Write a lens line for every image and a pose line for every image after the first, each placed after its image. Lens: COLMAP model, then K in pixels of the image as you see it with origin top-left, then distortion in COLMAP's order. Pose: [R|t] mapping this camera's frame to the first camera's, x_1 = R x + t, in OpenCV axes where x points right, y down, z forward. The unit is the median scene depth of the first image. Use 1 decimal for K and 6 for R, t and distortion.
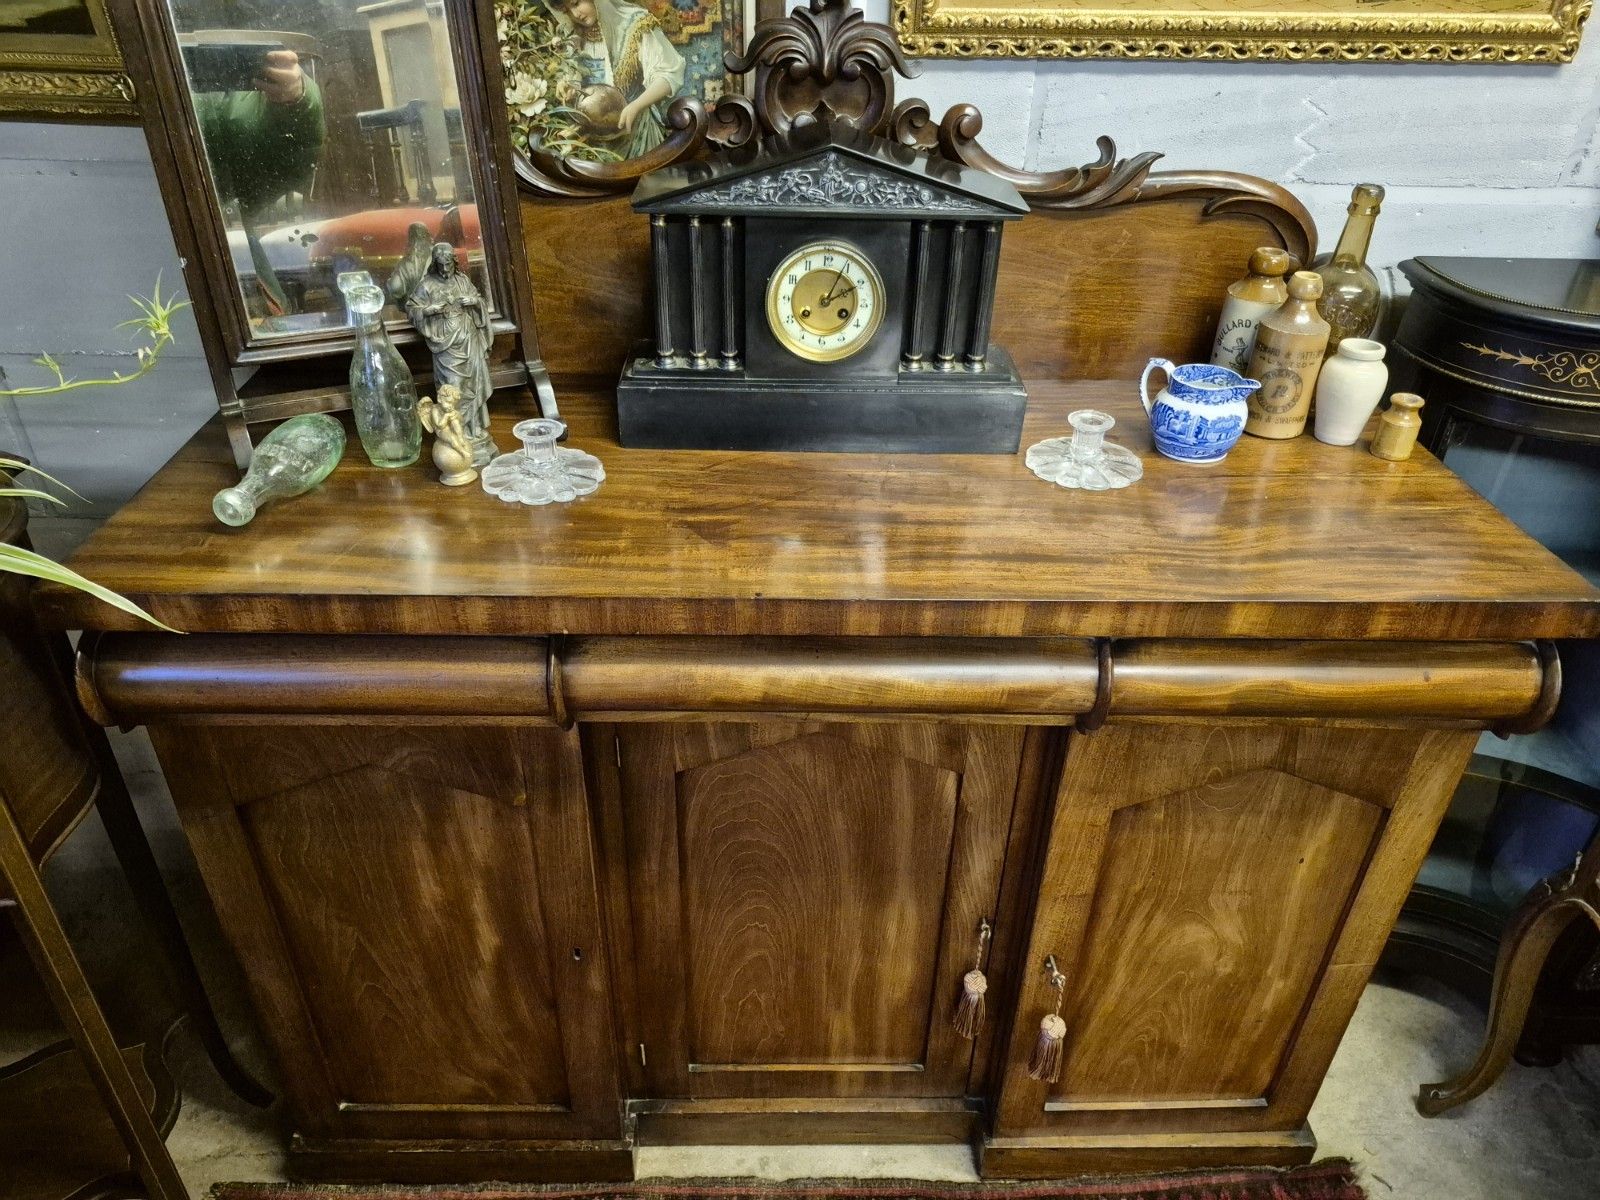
lens RADIAL K [[1115.9, 0, 795.2], [0, 1115.9, 604.4], [0, 0, 1]] dist [0.043618, -0.040154]
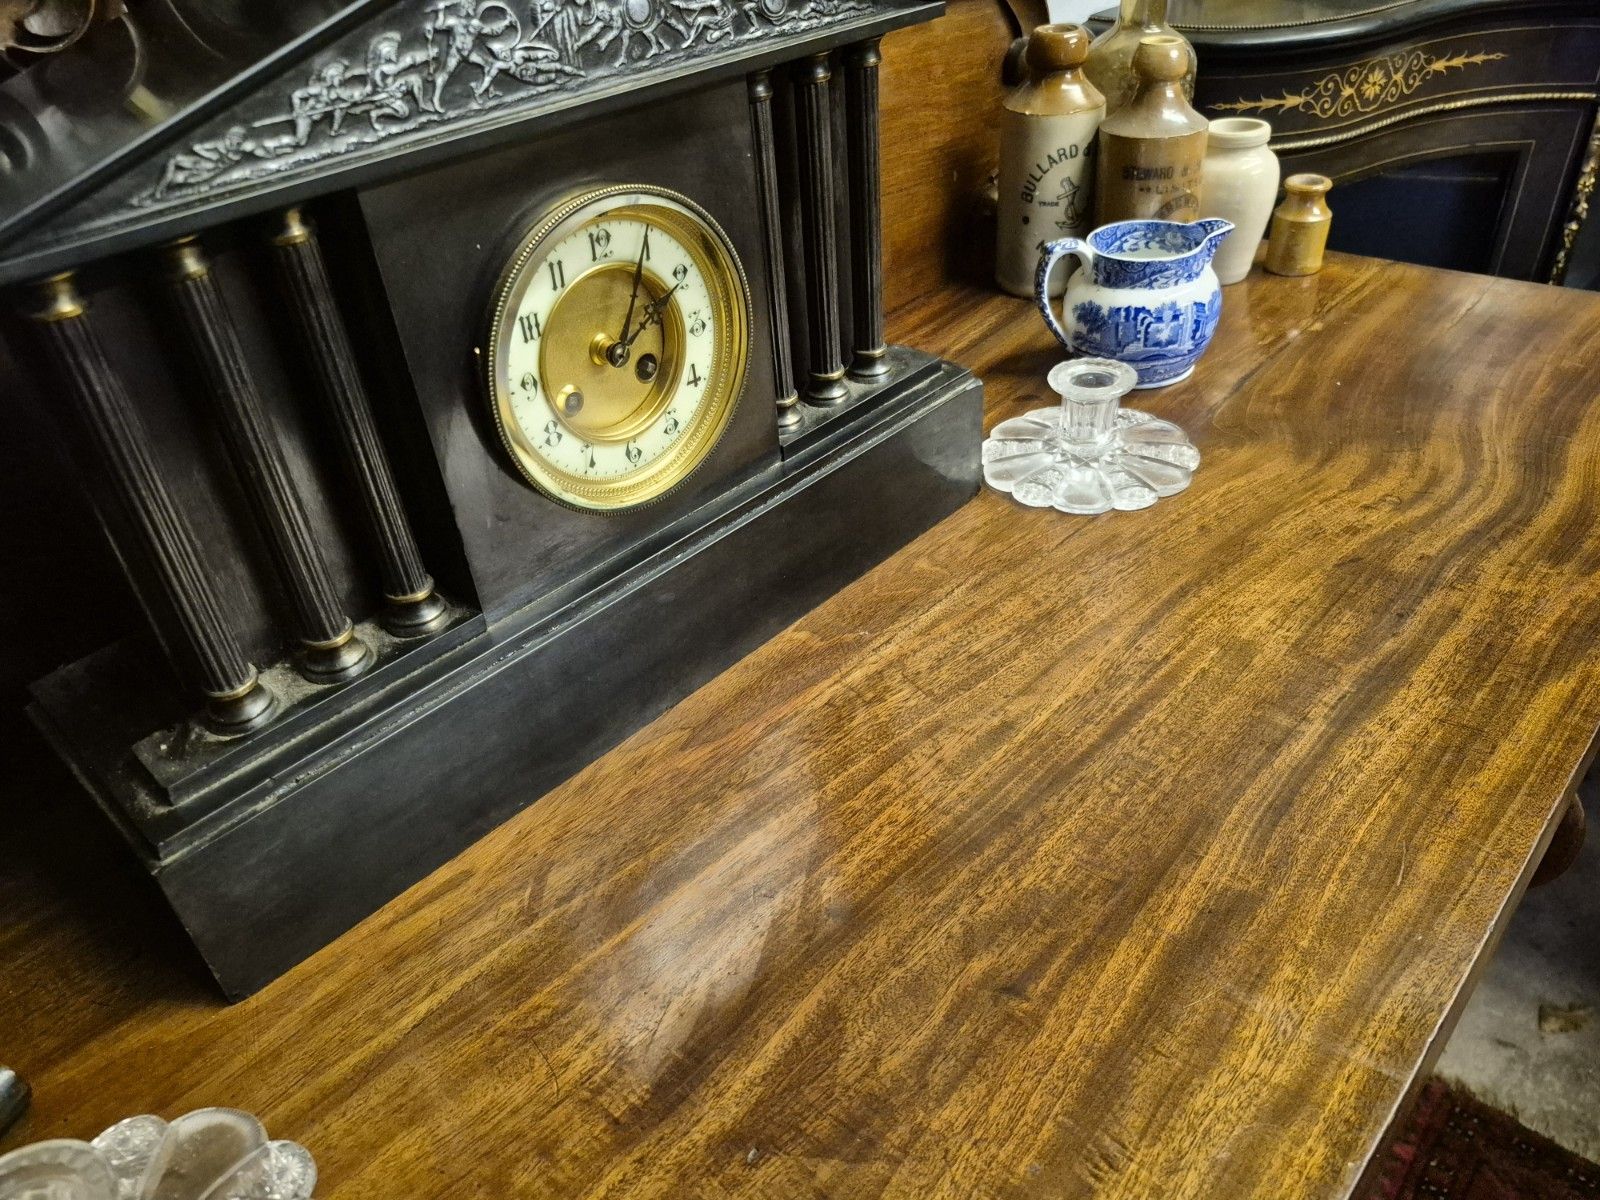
lens RADIAL K [[1102.7, 0, 789.5], [0, 1102.7, 600.2], [0, 0, 1]] dist [0.095315, -0.126103]
pose [[0.700853, -0.479814, 0.527810, -0.155085], [0.469441, 0.867380, 0.165159, -0.214749], [-0.537057, 0.132023, 0.833150, 0.614245]]
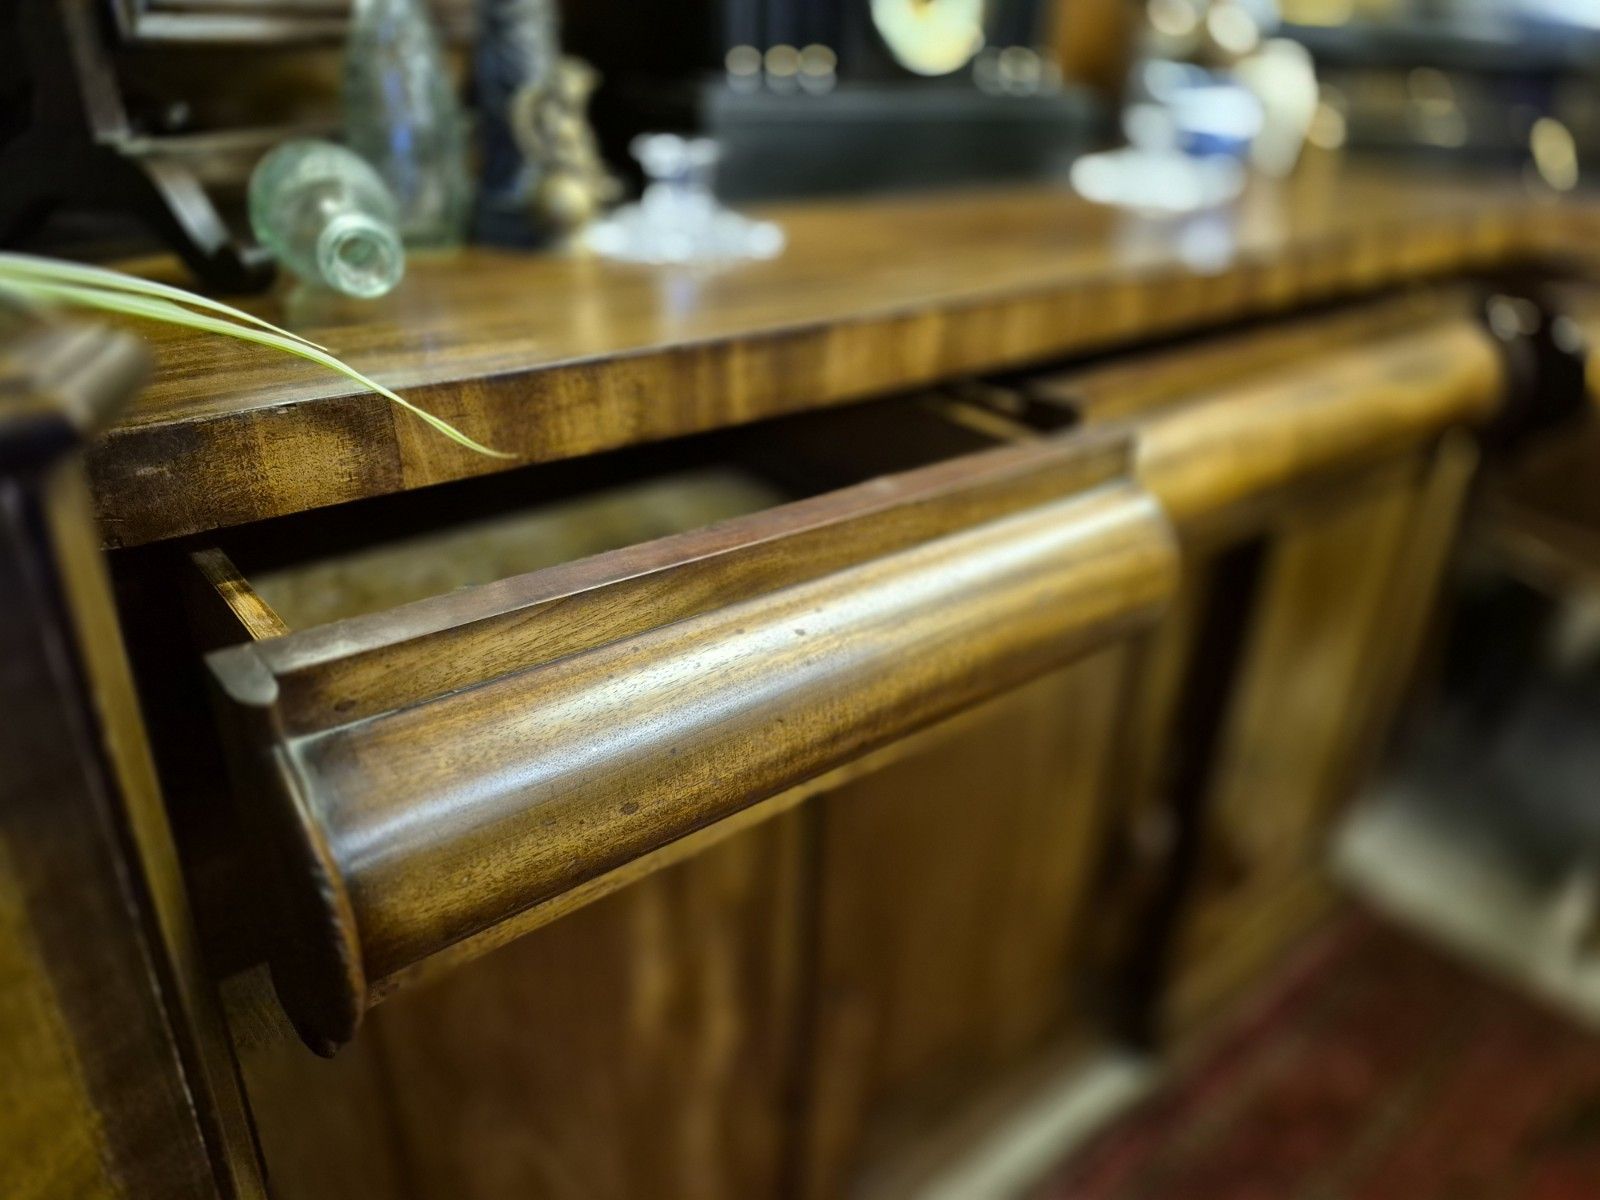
lens RADIAL K [[1102.7, 0, 789.5], [0, 1102.7, 600.2], [0, 0, 1]] dist [0.095315, -0.126103]
pose [[0.792737, -0.269940, 0.546535, -0.529859], [0.315313, 0.948920, 0.011328, 0.080463], [-0.521676, 0.163349, 0.837360, 0.444951]]
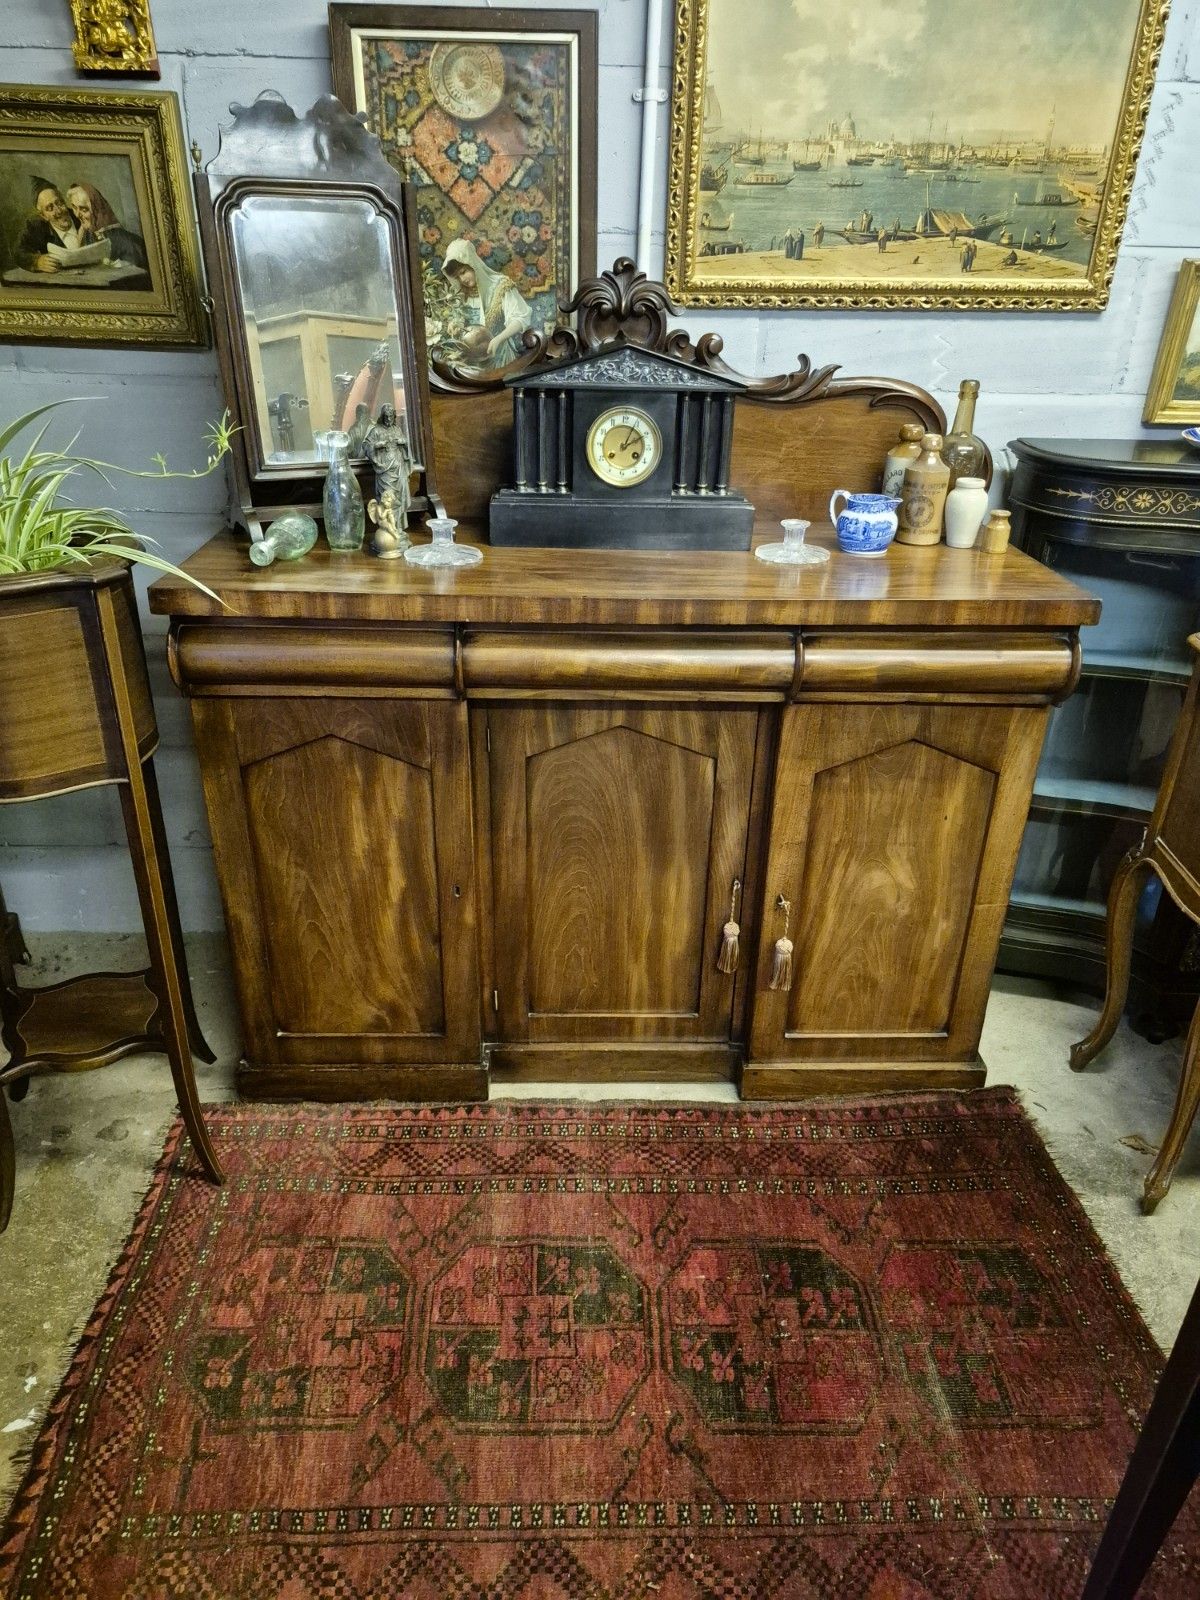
lens RADIAL K [[1102.7, 0, 600.8], [0, 1102.7, 804.6], [0, 0, 1]] dist [0.095315, -0.126103]
pose [[0.999961, -0.004282, 0.007735, -0.018361], [0.005121, 0.993707, -0.111892, 0.372437], [-0.007207, 0.111927, 0.993690, -0.460121]]
